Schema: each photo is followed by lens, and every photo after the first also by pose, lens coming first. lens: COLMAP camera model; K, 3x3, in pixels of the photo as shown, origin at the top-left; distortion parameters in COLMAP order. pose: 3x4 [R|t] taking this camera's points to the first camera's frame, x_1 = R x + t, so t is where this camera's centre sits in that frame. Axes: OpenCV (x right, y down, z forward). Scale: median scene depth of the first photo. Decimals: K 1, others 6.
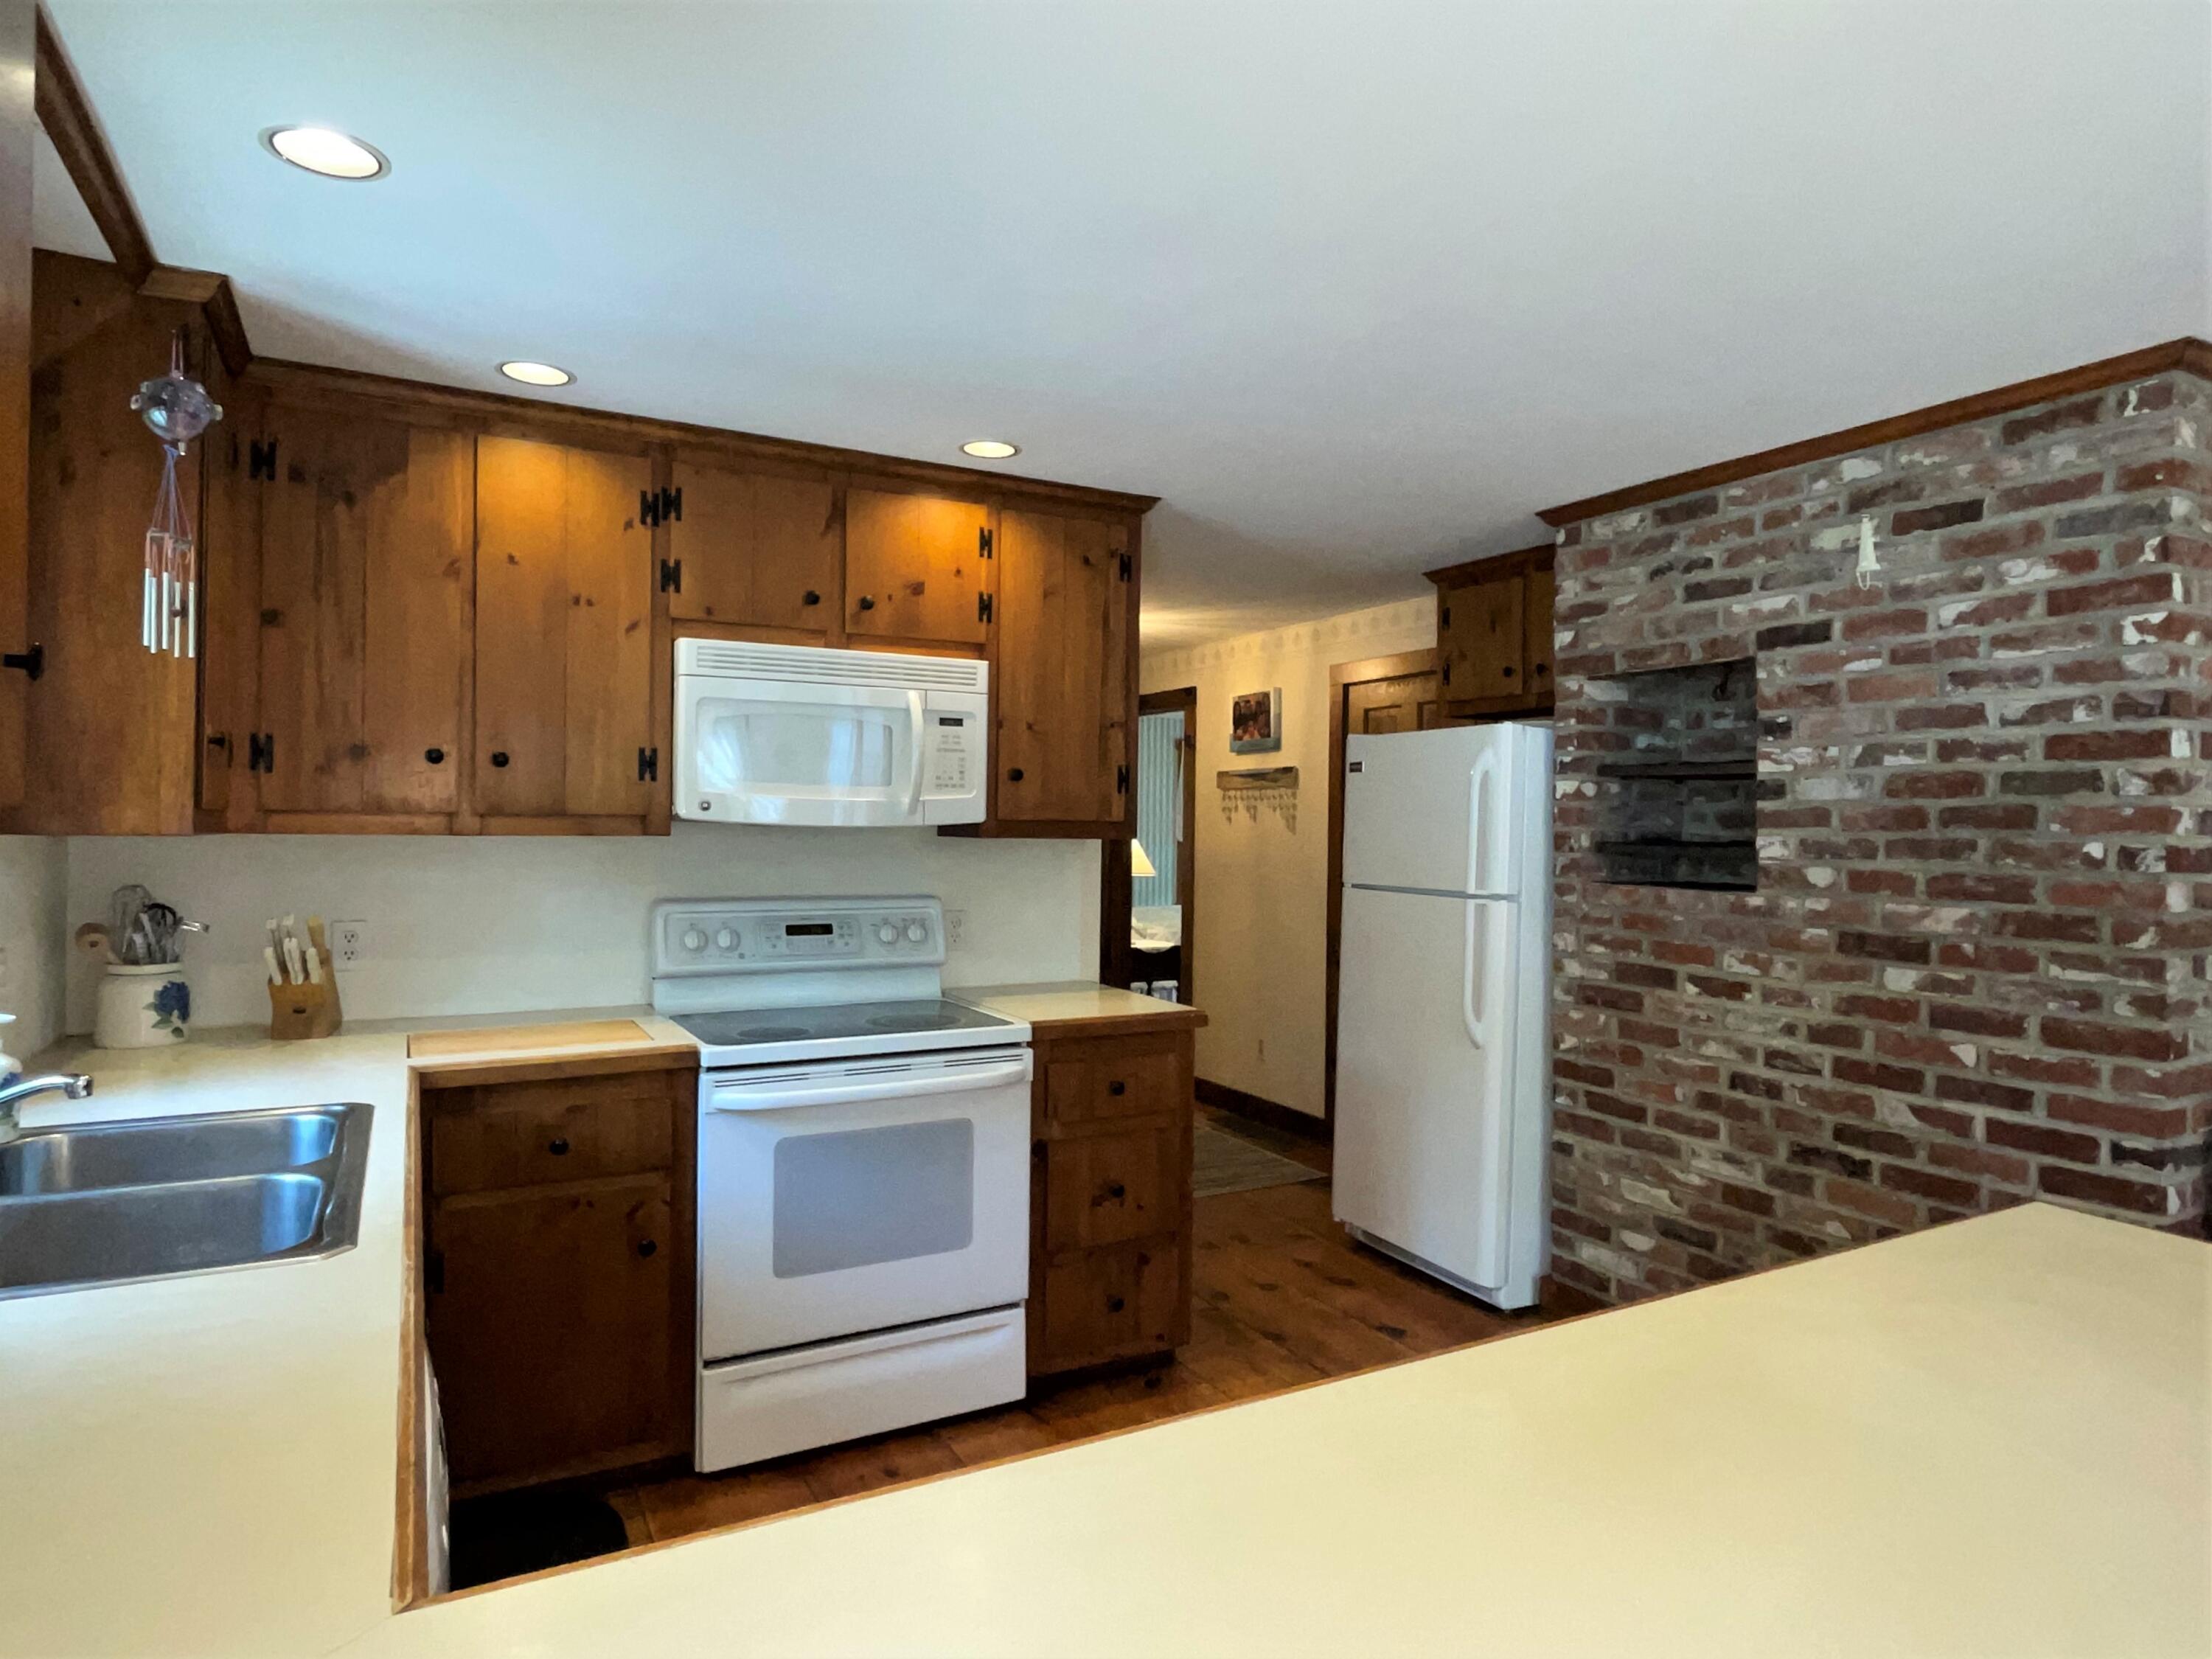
lens RADIAL K [[1275.2, 0, 1106.0], [0, 1275.2, 829.5], [0, 0, 1]] dist [-0.001233, -0.000158]
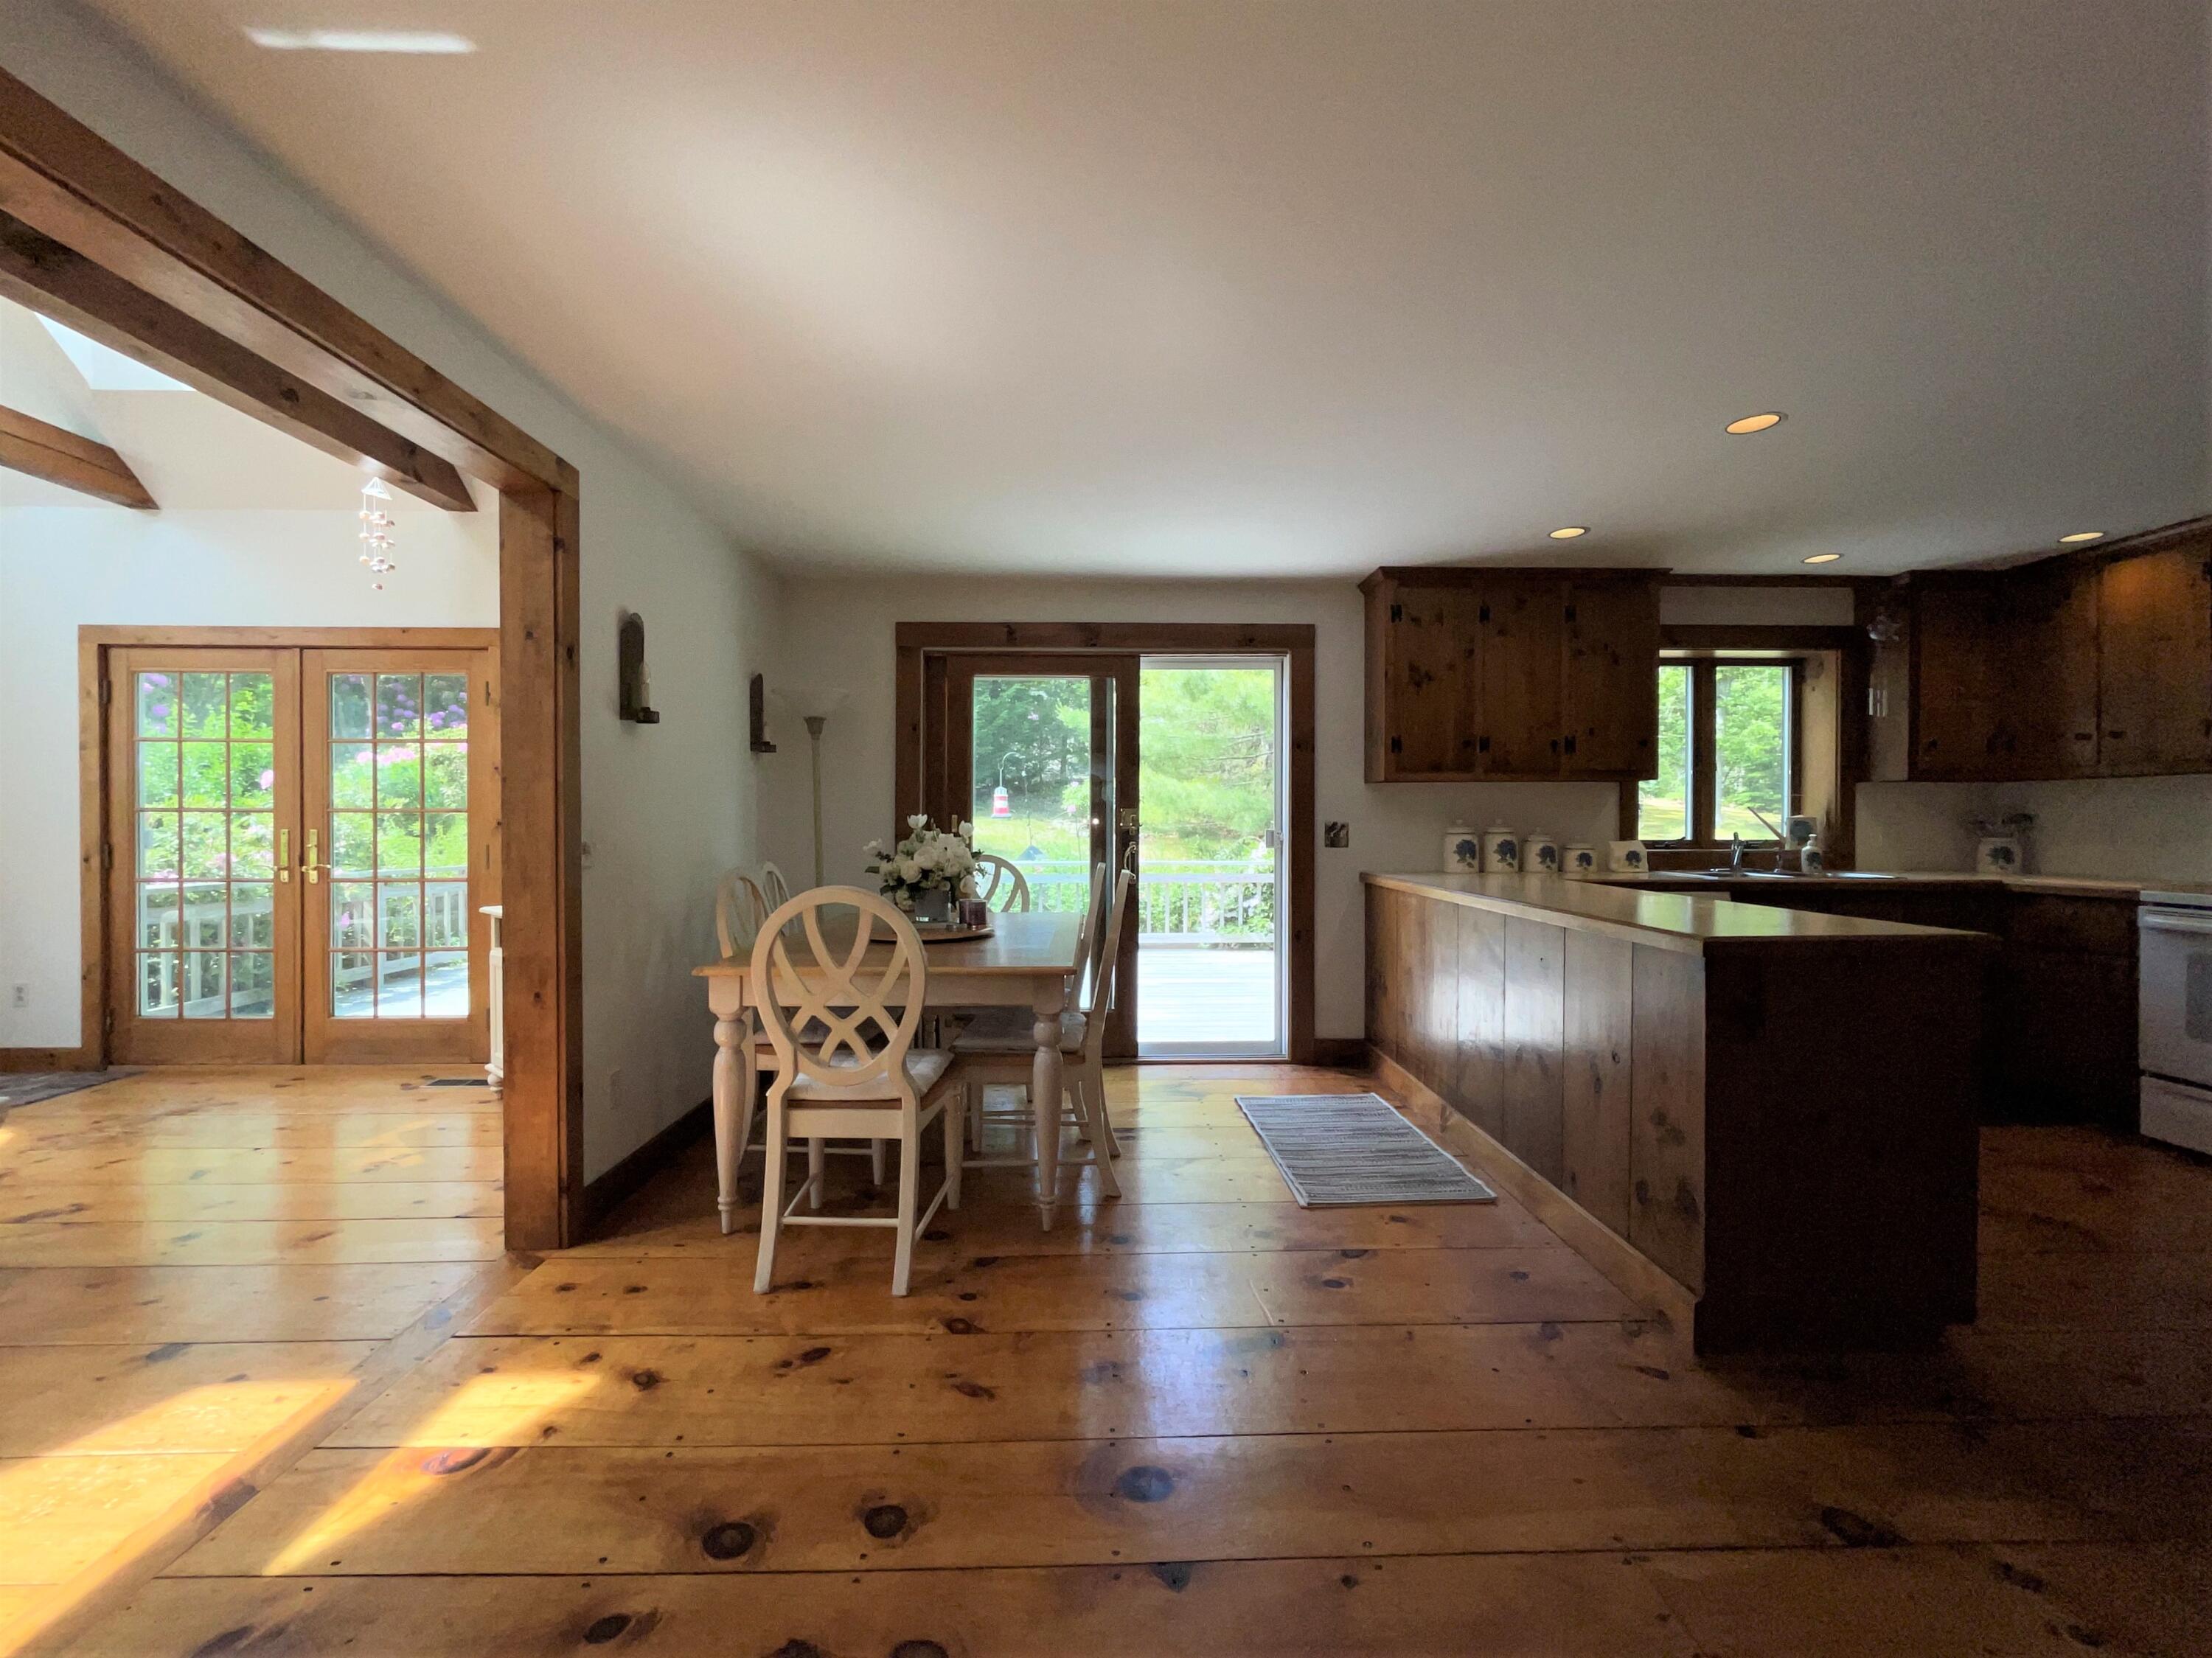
lens RADIAL K [[923.5, 0, 1111.8], [0, 923.5, 827.2], [0, 0, 1]] dist [-0.000014, -0.000589]
pose [[-0.452192, -0.005225, -0.891905, 1.355122], [-0.008267, 0.999964, -0.001666, 0.091991], [0.891882, 0.006620, -0.452219, 0.291452]]
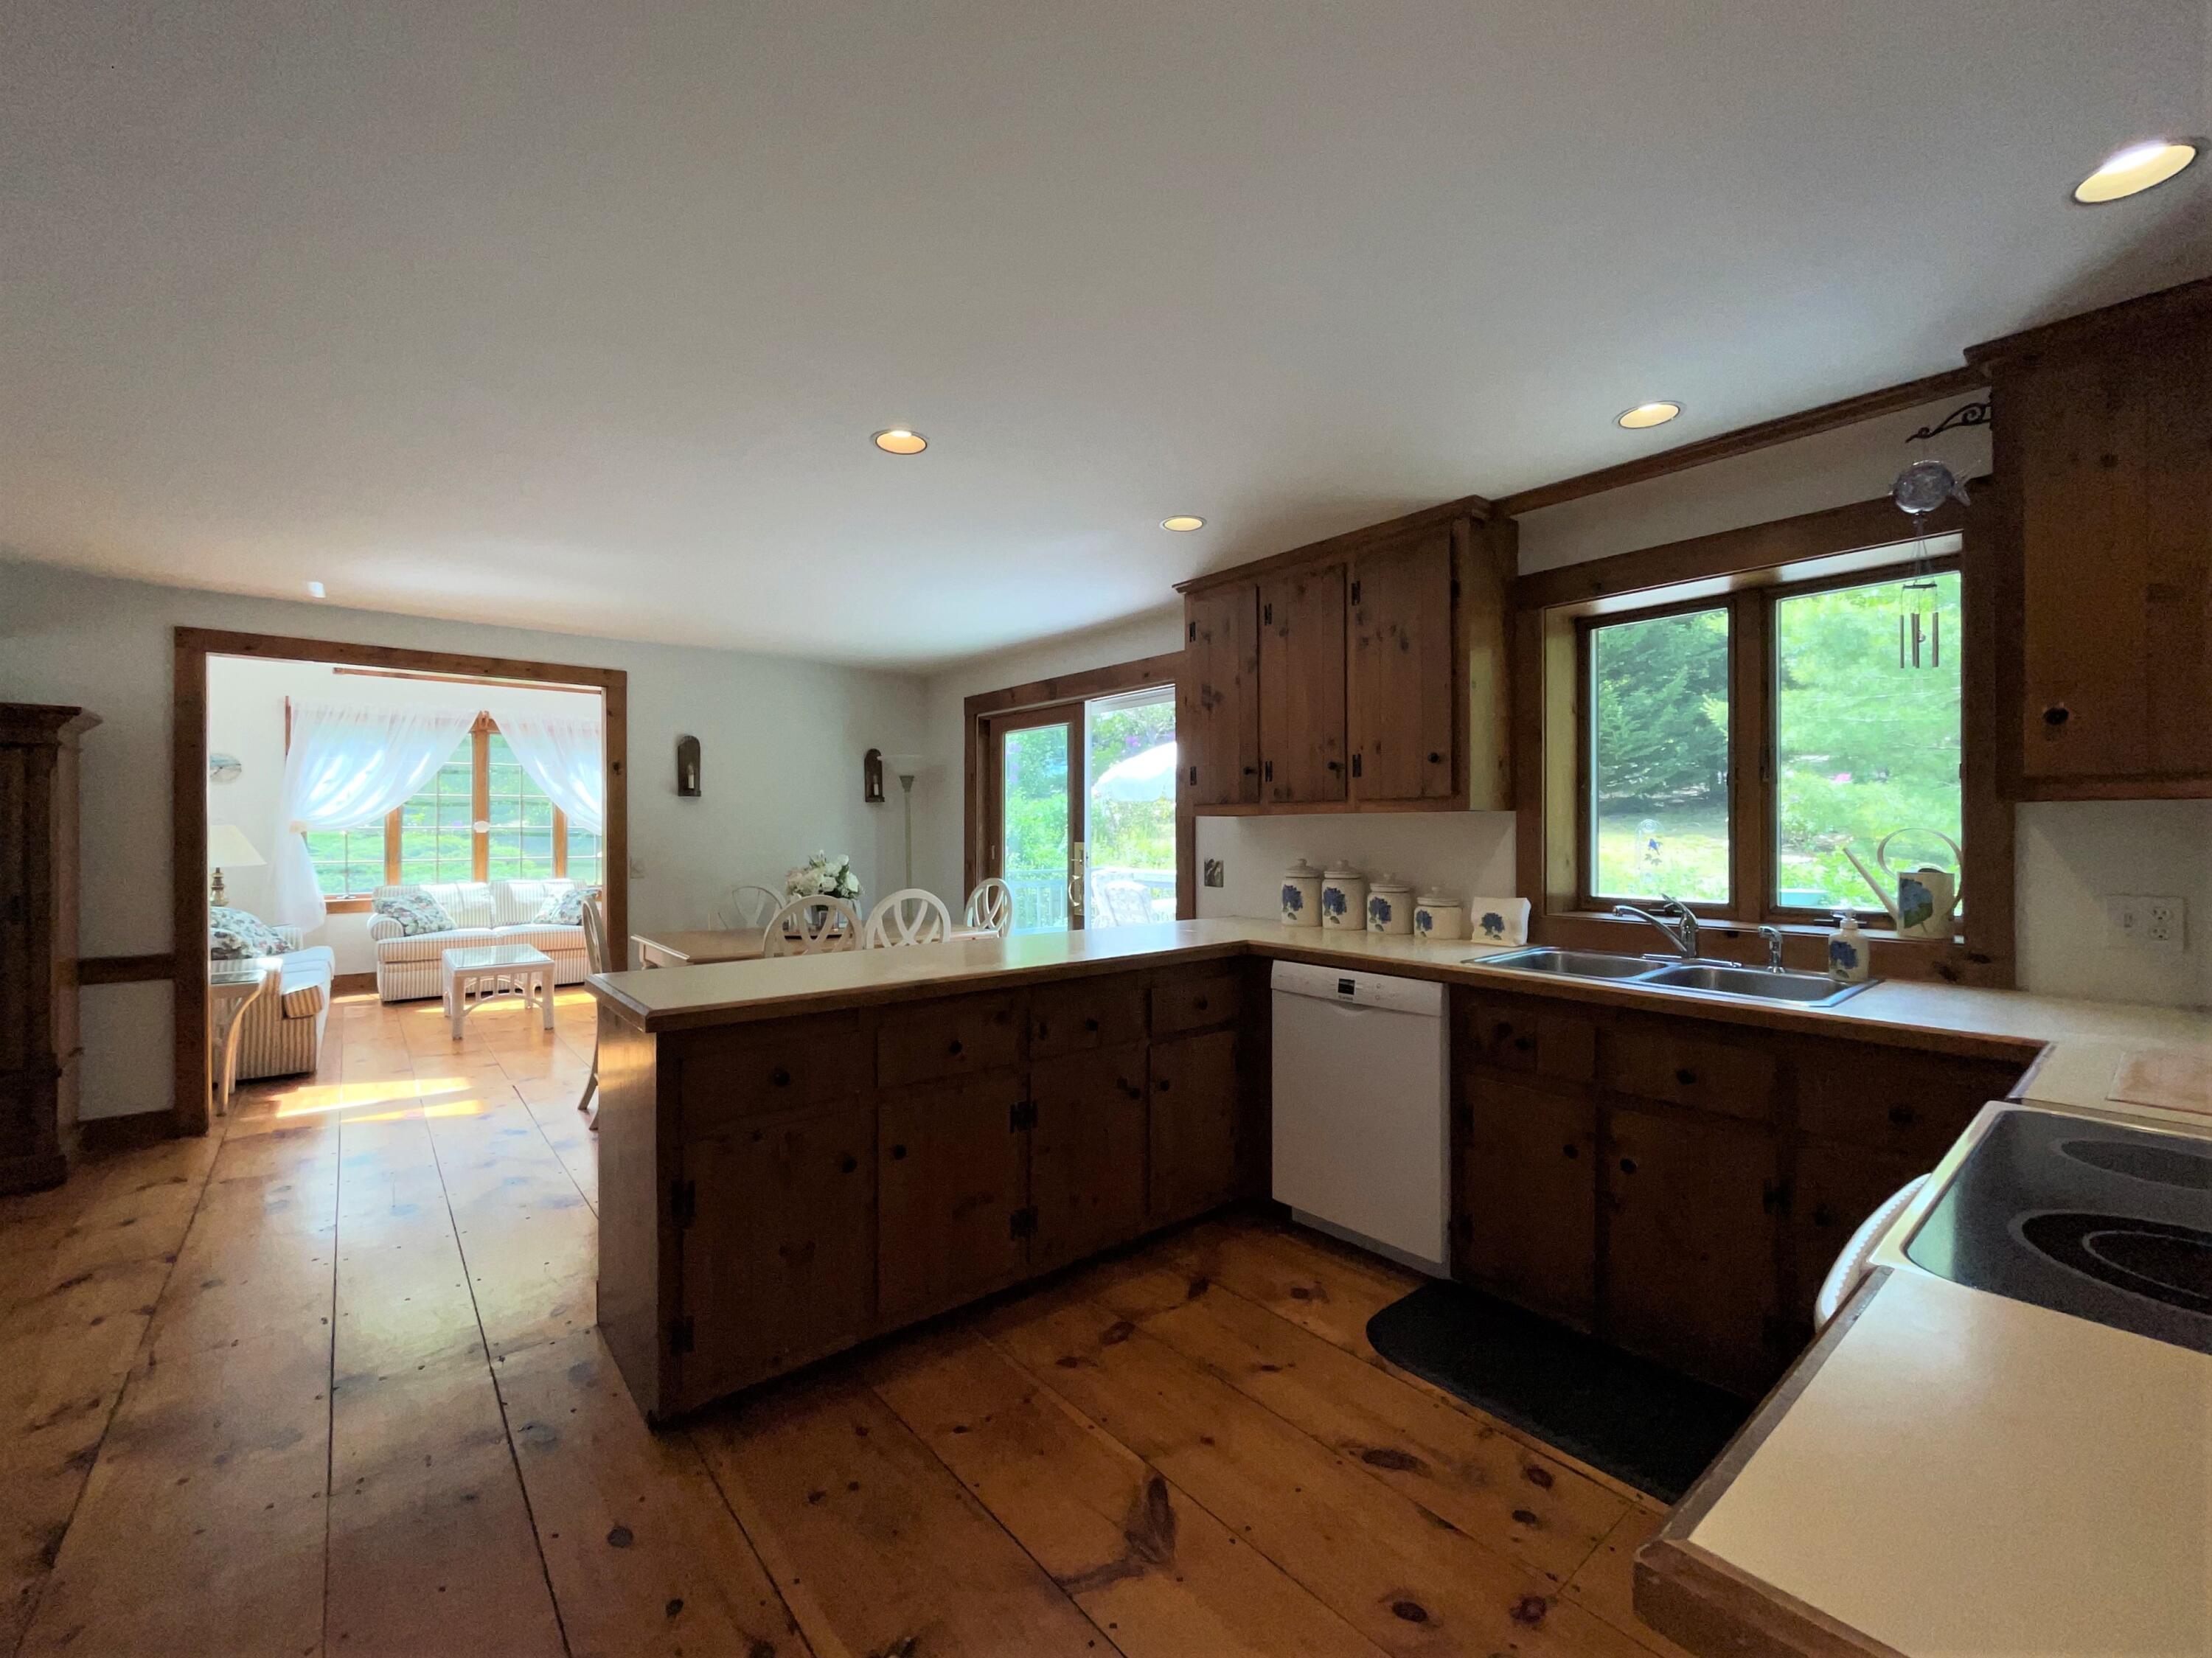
lens RADIAL K [[923.5, 0, 1111.8], [0, 923.5, 827.2], [0, 0, 1]] dist [-0.000014, -0.000589]
pose [[-0.981256, -0.011204, -0.192381, 0.223575], [-0.011389, 0.999935, -0.000148, 0.030372], [0.192370, 0.002046, -0.981320, 1.299781]]
